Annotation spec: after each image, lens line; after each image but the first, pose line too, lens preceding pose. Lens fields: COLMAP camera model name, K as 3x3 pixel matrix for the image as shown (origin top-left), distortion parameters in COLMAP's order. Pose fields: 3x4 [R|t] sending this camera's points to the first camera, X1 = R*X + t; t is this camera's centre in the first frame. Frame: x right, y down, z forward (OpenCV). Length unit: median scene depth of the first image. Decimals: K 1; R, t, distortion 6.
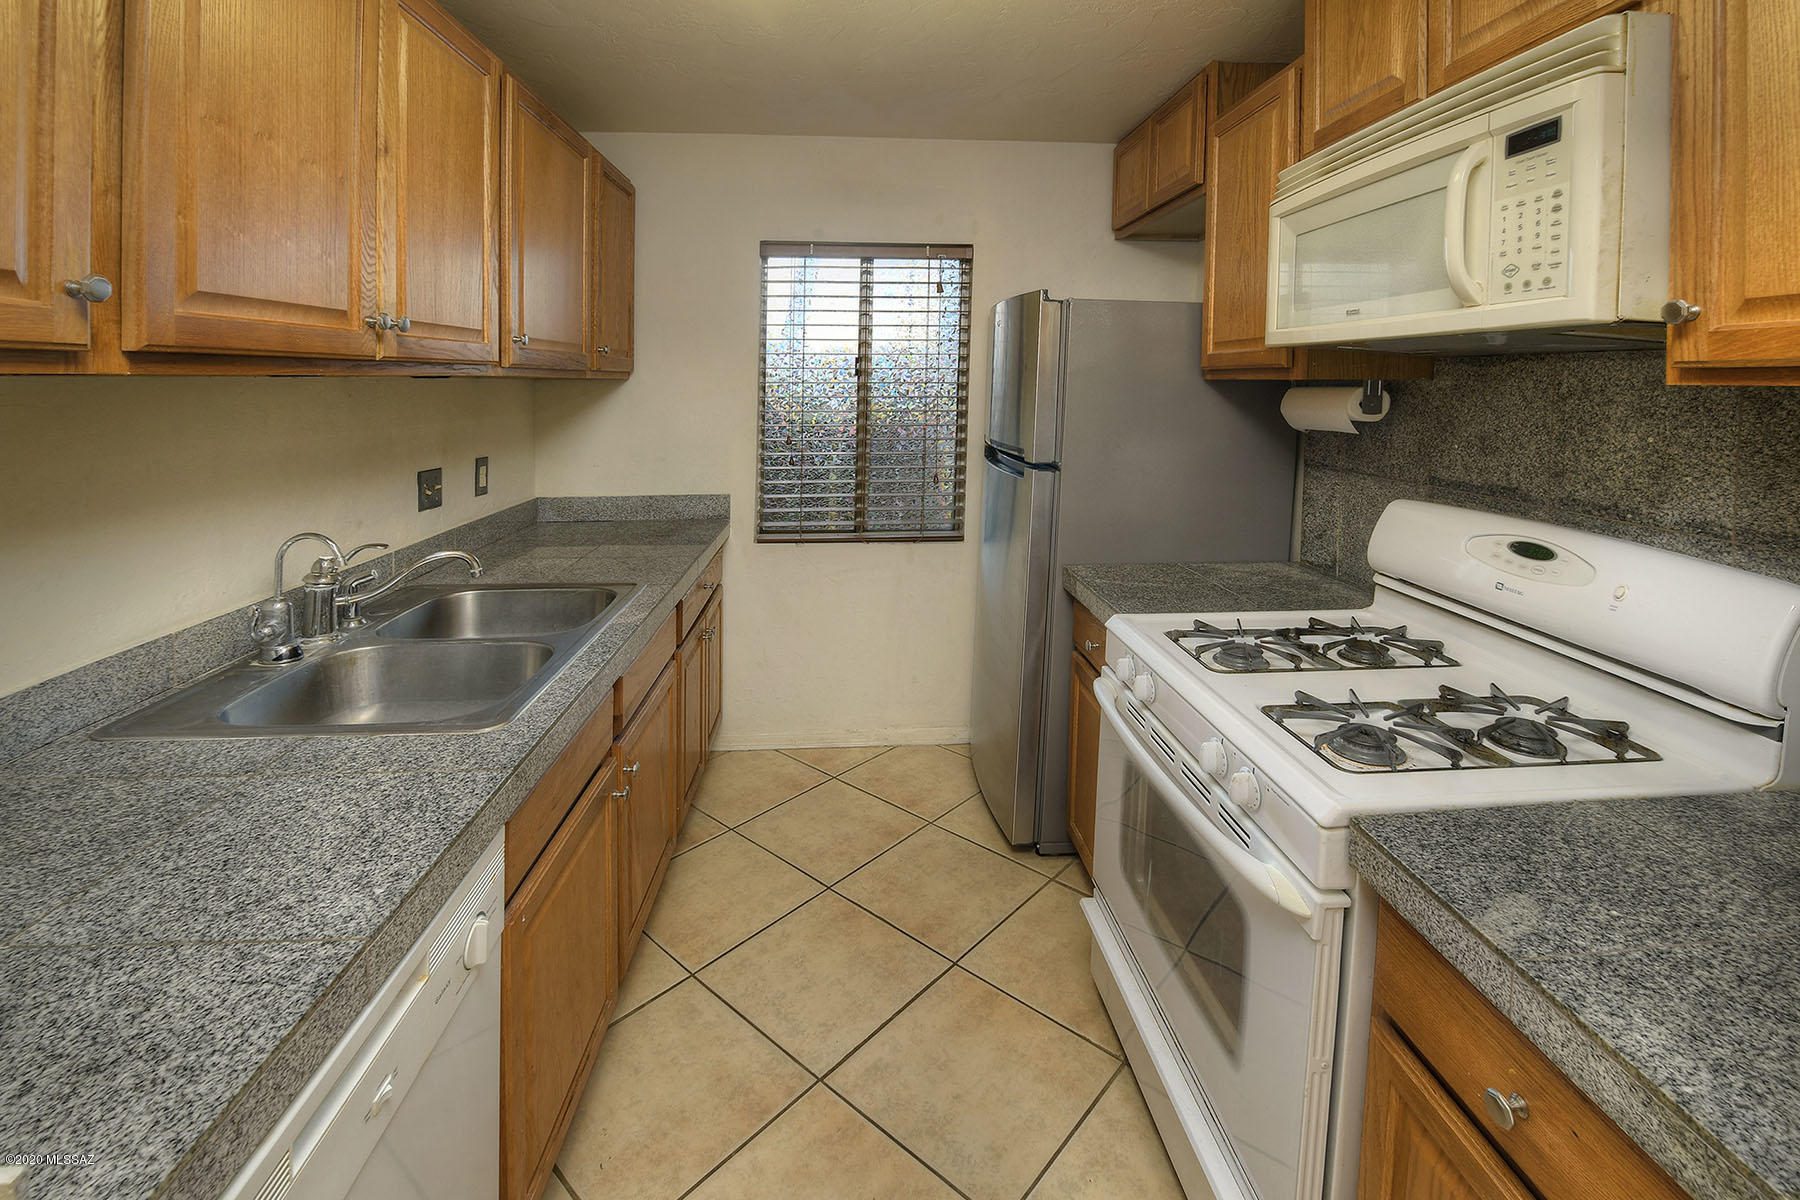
lens RADIAL K [[738.9, 0, 900.0], [0, 738.9, 600.0], [0, 0, 1]] dist [-0.013844, -0.000904]
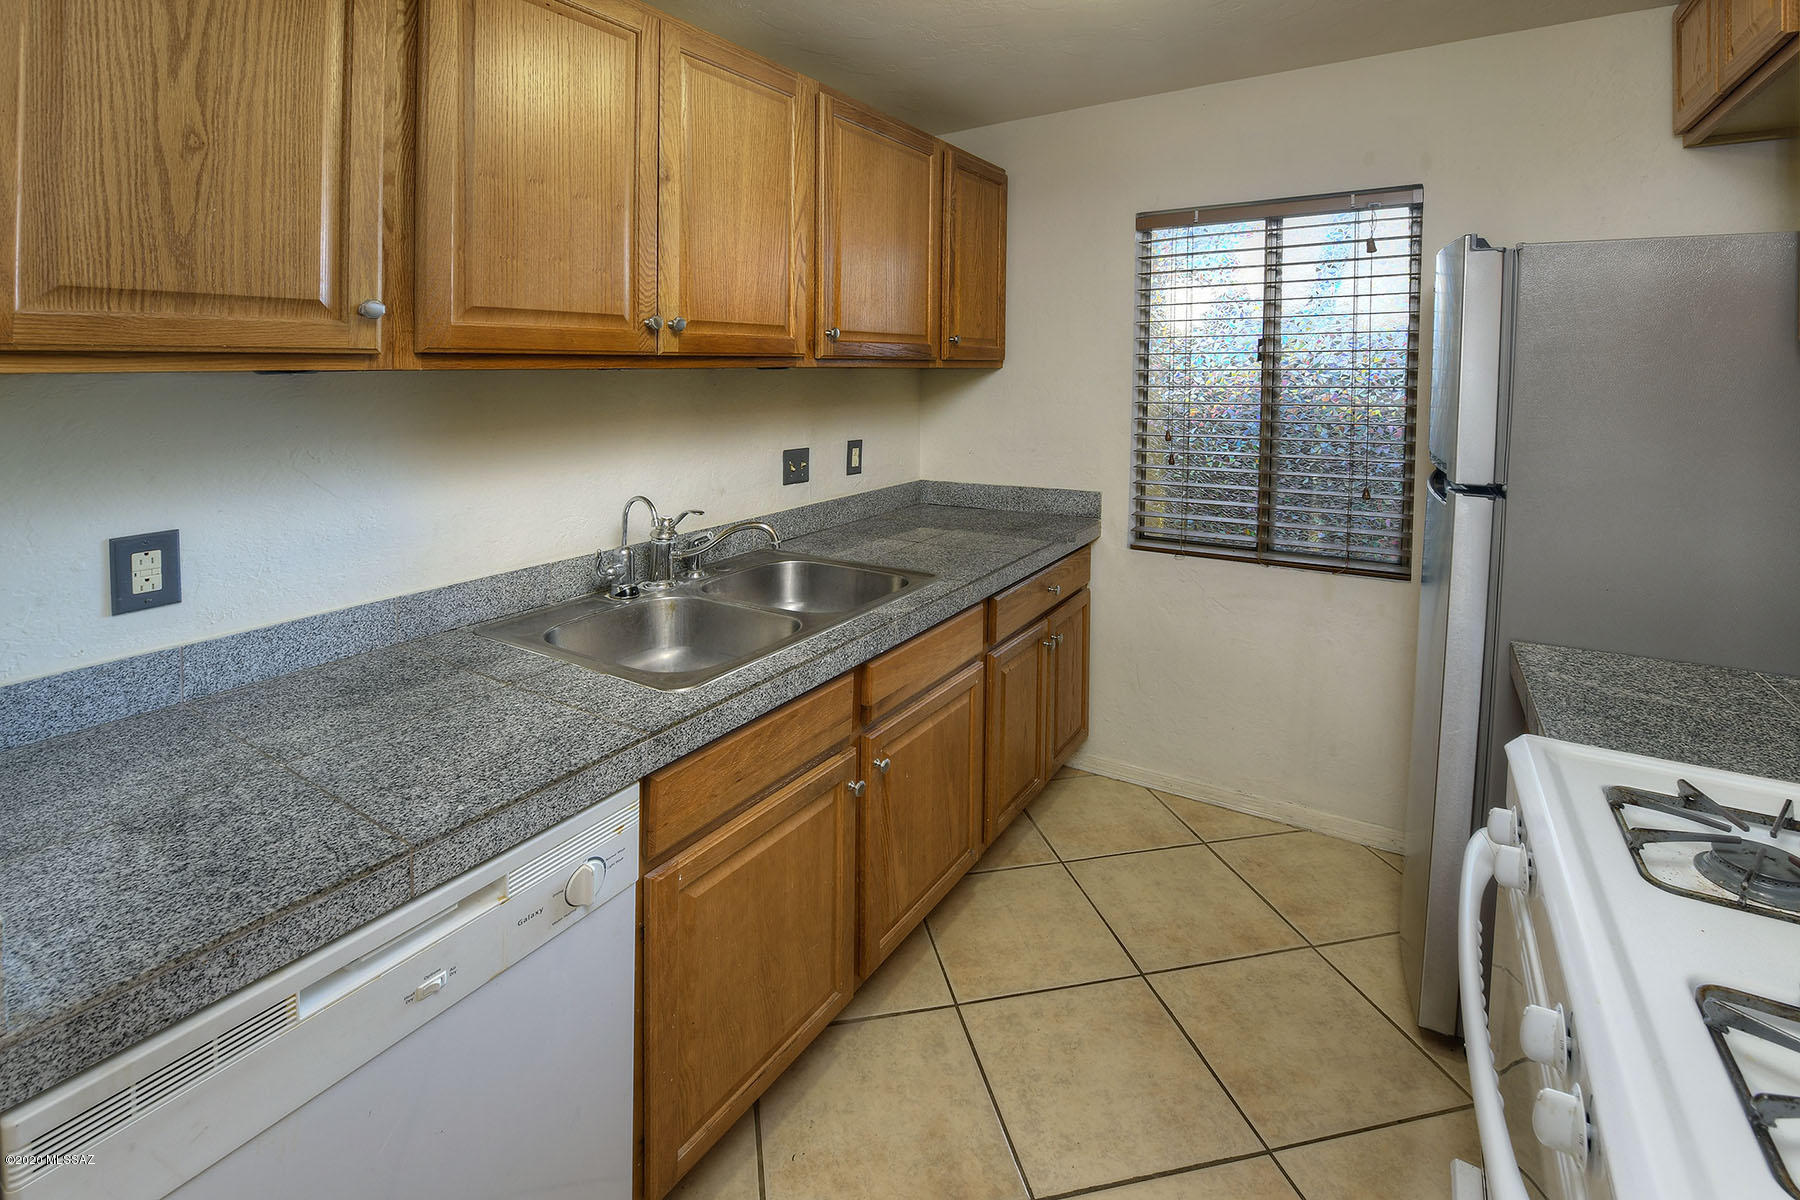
lens RADIAL K [[784.7, 0, 899.0], [0, 784.7, 541.6], [0, 0, 1]] dist [-0.011069, -0.000375]
pose [[0.809490, 0.117776, -0.575200, 0.156537], [-0.157483, 0.987330, -0.019467, -0.031948], [0.565619, 0.106342, 0.817781, 0.103033]]
